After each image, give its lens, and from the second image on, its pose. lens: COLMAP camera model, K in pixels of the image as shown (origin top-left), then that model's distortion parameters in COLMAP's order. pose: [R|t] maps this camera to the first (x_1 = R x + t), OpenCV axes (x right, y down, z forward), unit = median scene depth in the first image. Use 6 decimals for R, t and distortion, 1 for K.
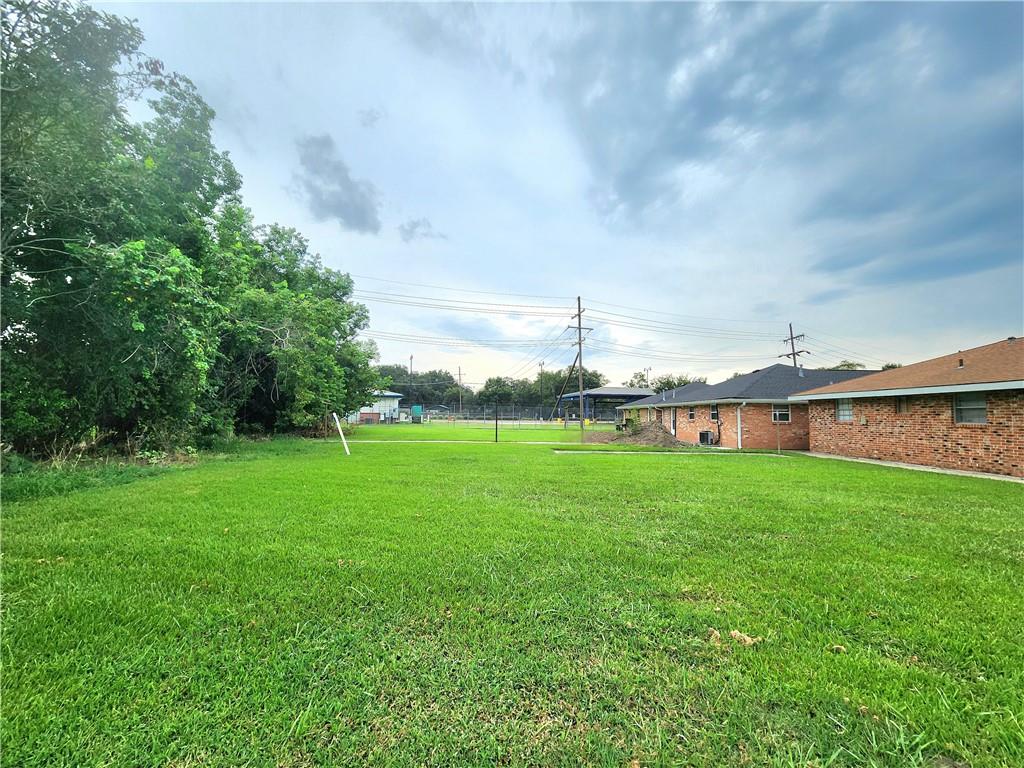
lens RADIAL K [[434.0, 0, 508.4], [0, 434.0, 379.9], [0, 0, 1]] dist [-0.002421, -0.000978]
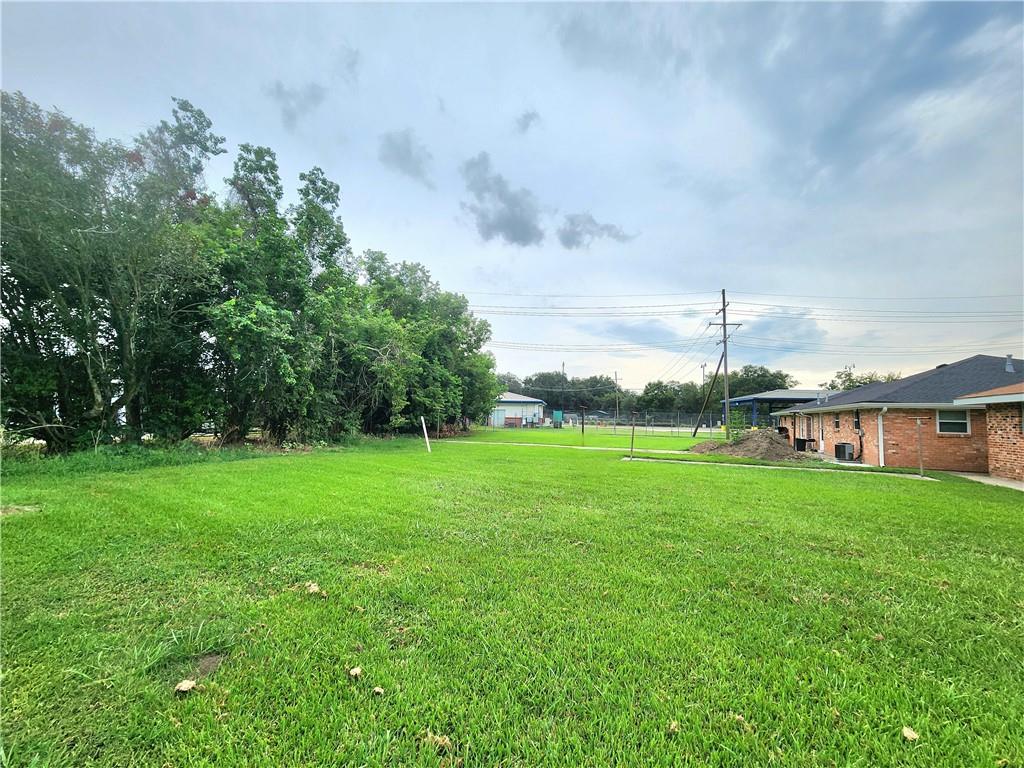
lens RADIAL K [[434.0, 0, 508.4], [0, 434.0, 379.9], [0, 0, 1]] dist [-0.002421, -0.000978]
pose [[0.911276, -0.026368, -0.410952, 0.122694], [0.021074, 0.999626, -0.017408, 0.000709], [0.411257, 0.007203, 0.911491, 0.004845]]
